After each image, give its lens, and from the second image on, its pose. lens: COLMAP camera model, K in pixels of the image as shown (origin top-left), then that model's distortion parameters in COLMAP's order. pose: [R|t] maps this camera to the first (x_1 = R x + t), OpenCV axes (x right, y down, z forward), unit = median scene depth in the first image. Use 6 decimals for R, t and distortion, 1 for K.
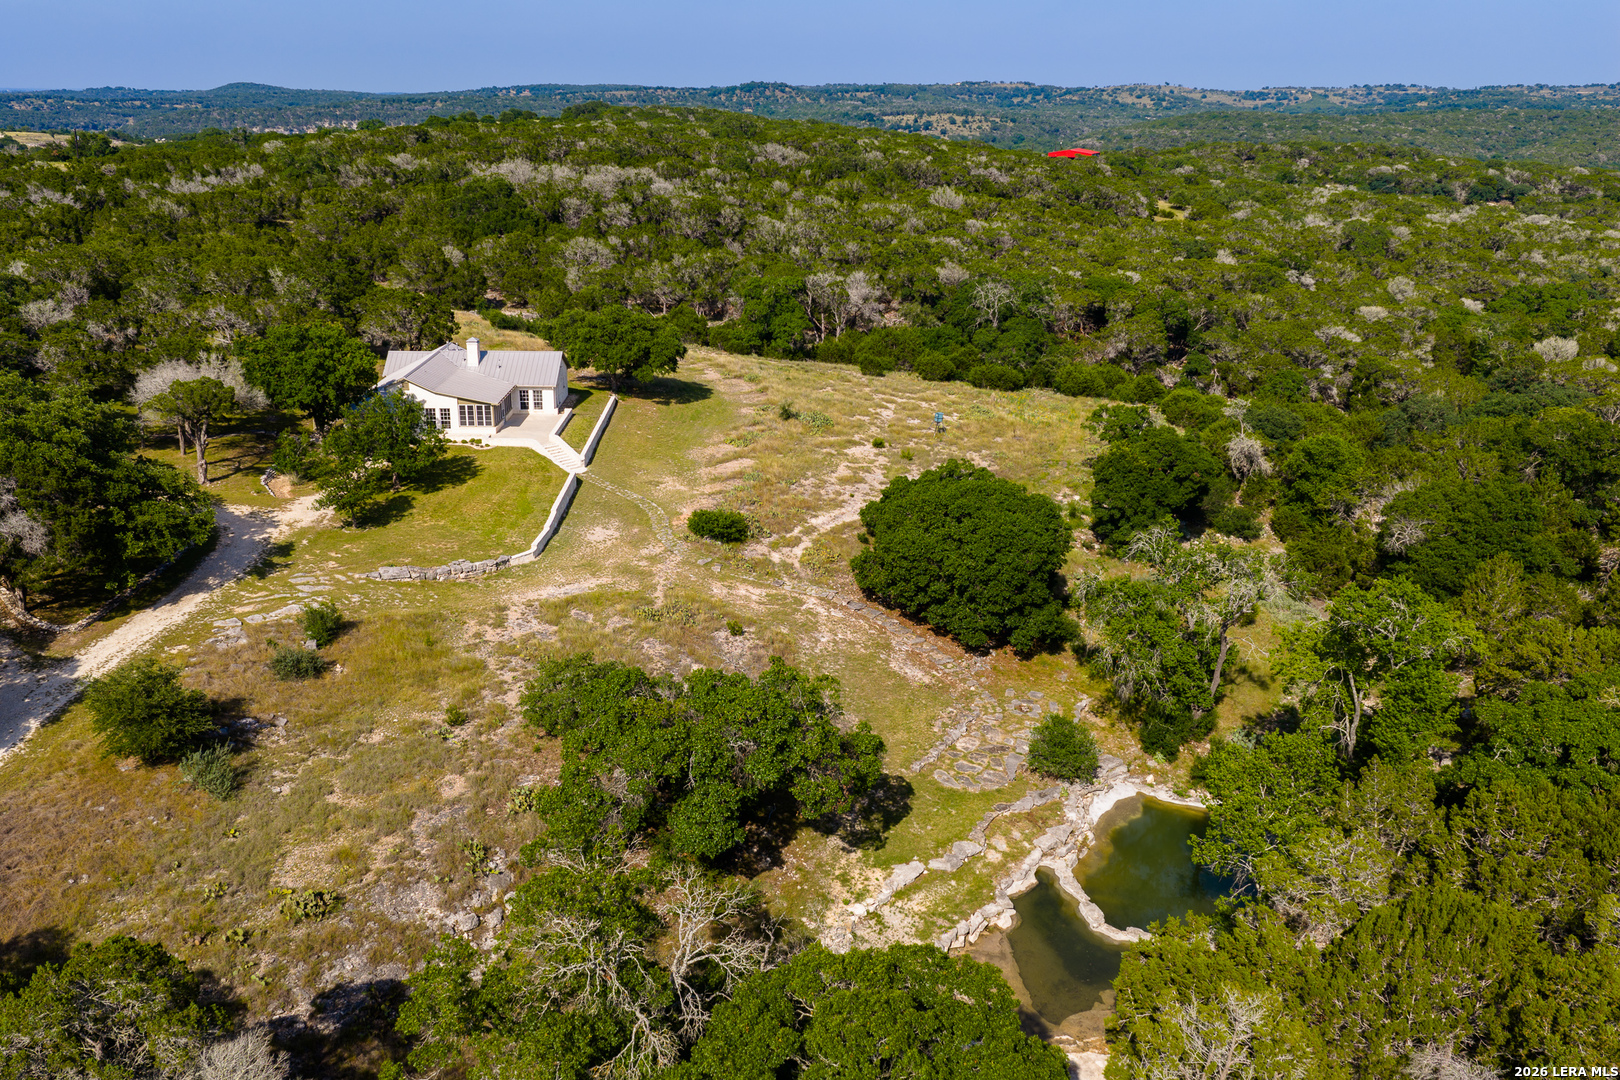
lens RADIAL K [[1341.4, 0, 810.0], [0, 1341.4, 540.0], [0, 0, 1]] dist [0.013471, -0.019469]
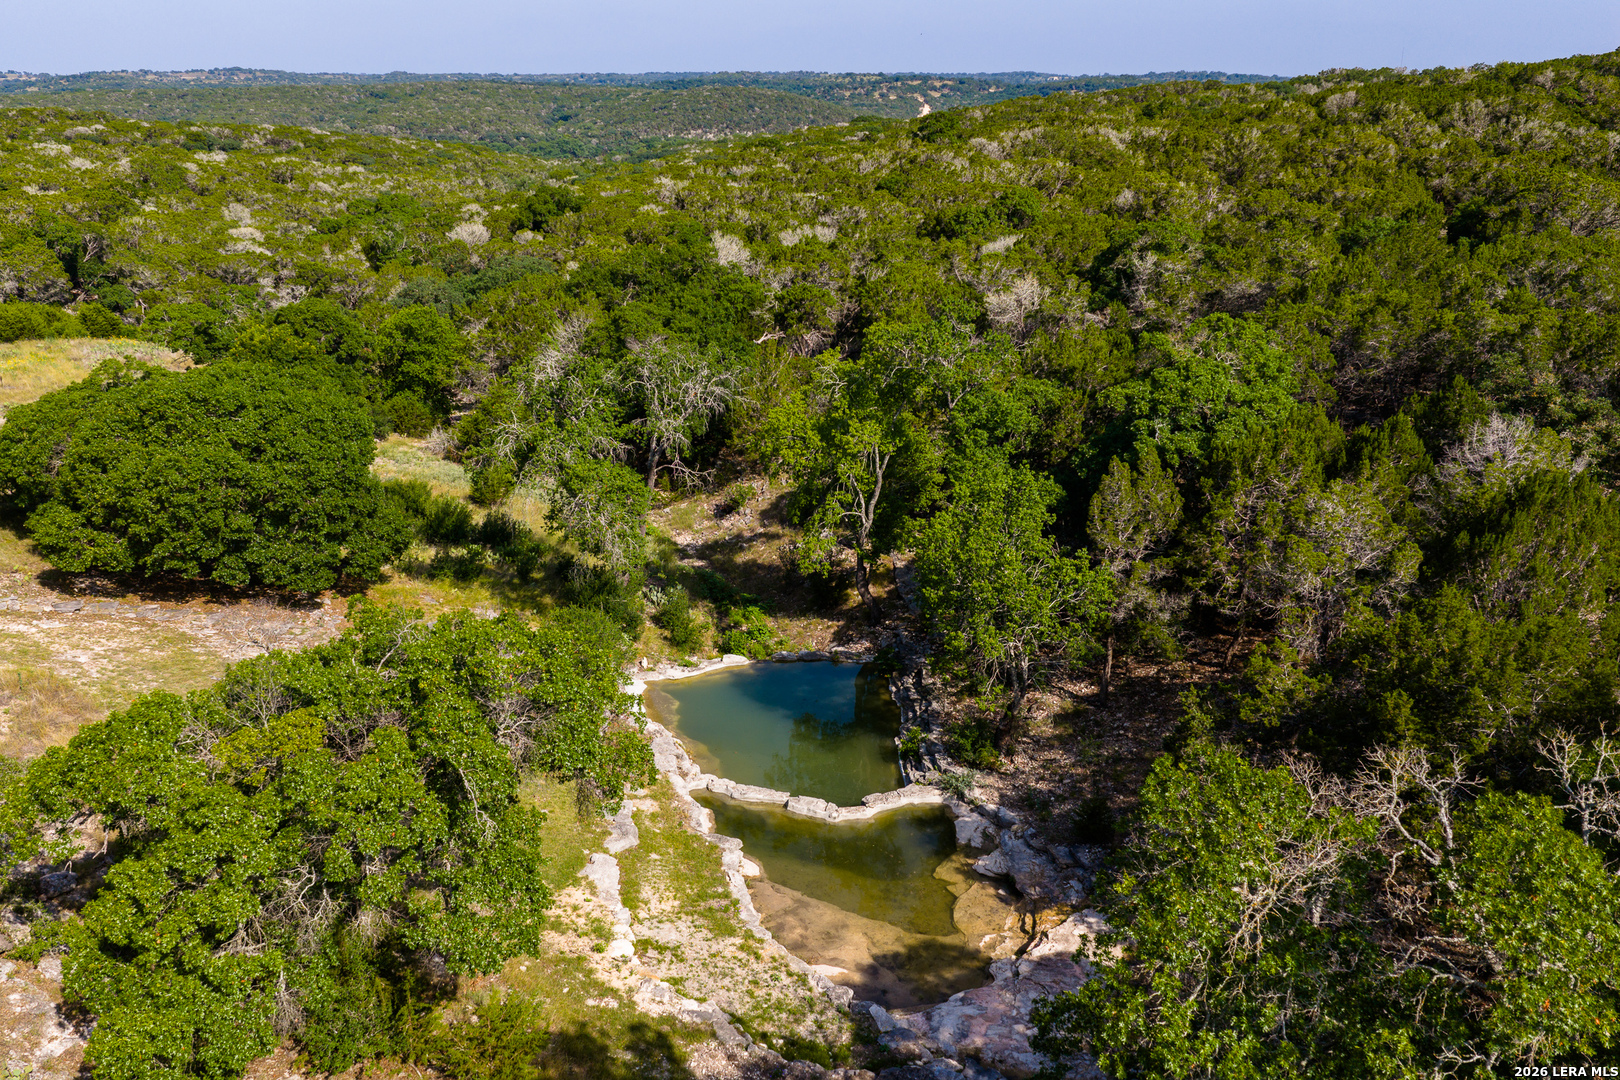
lens RADIAL K [[1341.4, 0, 810.0], [0, 1341.4, 540.0], [0, 0, 1]] dist [0.013471, -0.019469]
pose [[0.603401, -0.263819, 0.752534, -0.118834], [0.260394, 0.957145, 0.126759, 0.017460], [-0.753725, 0.119469, 0.646239, 0.198090]]
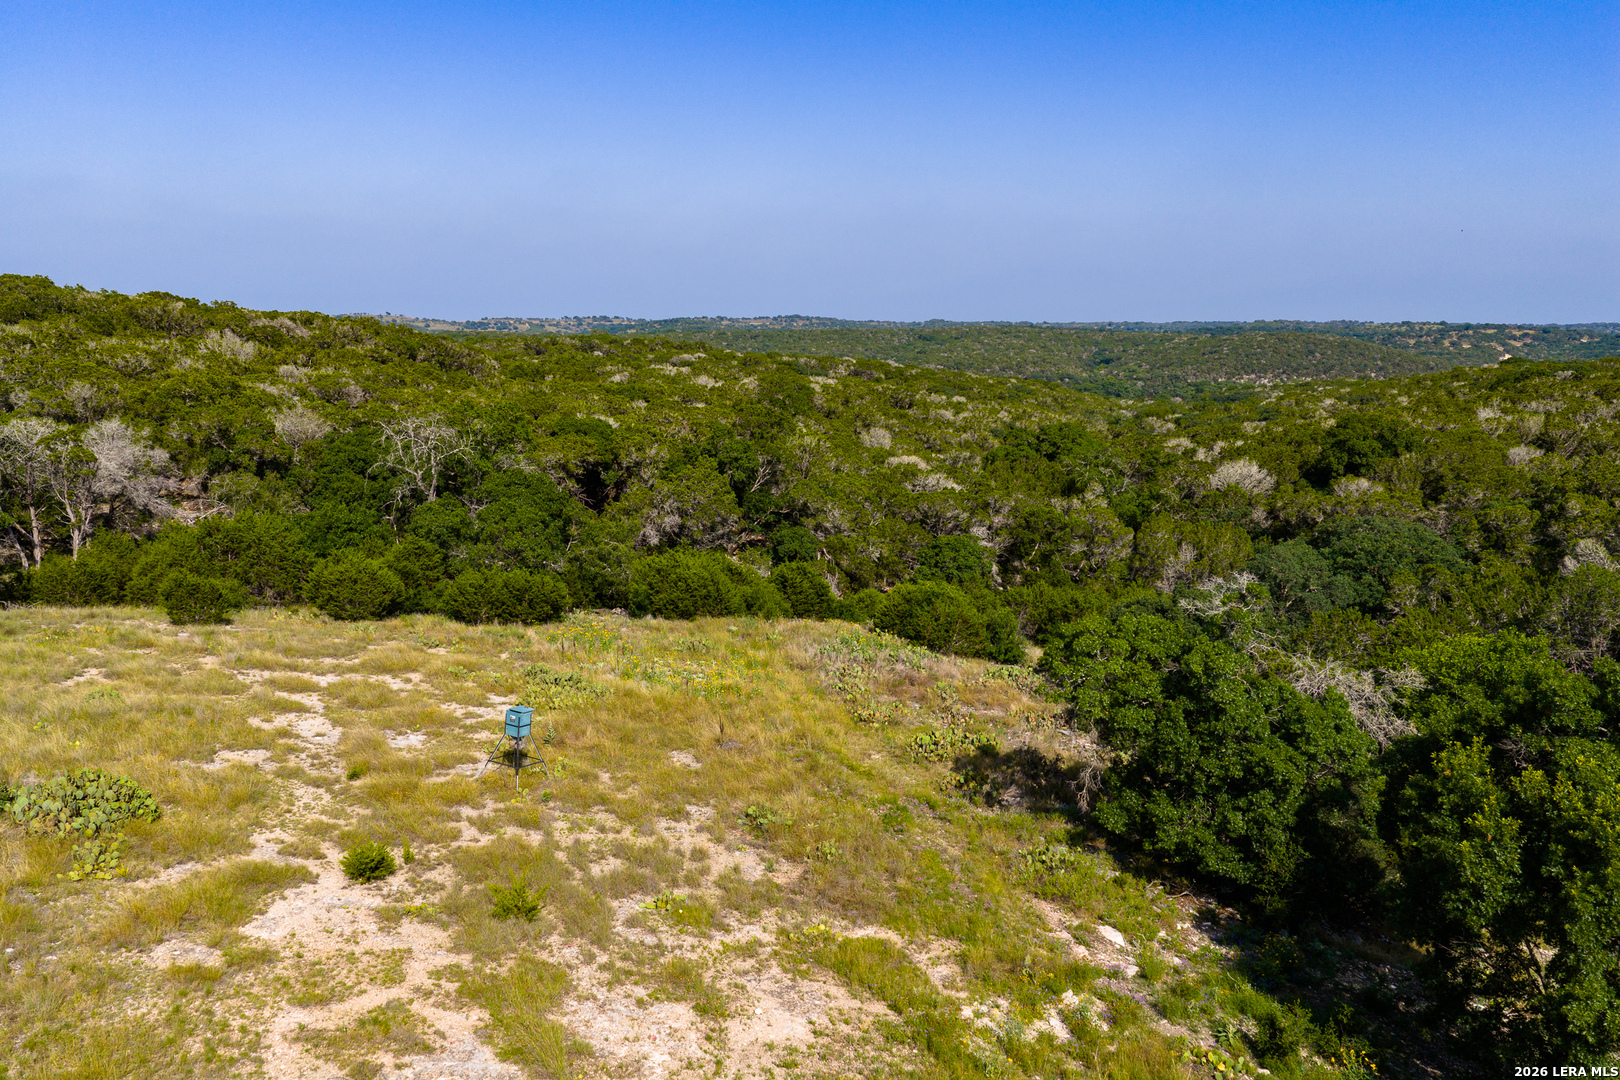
lens RADIAL K [[1341.4, 0, 810.0], [0, 1341.4, 540.0], [0, 0, 1]] dist [0.013471, -0.019469]
pose [[0.849581, -0.081181, 0.521173, -0.005911], [0.167060, 0.978630, -0.119894, -0.068804], [-0.500302, 0.188927, 0.844988, 0.566012]]
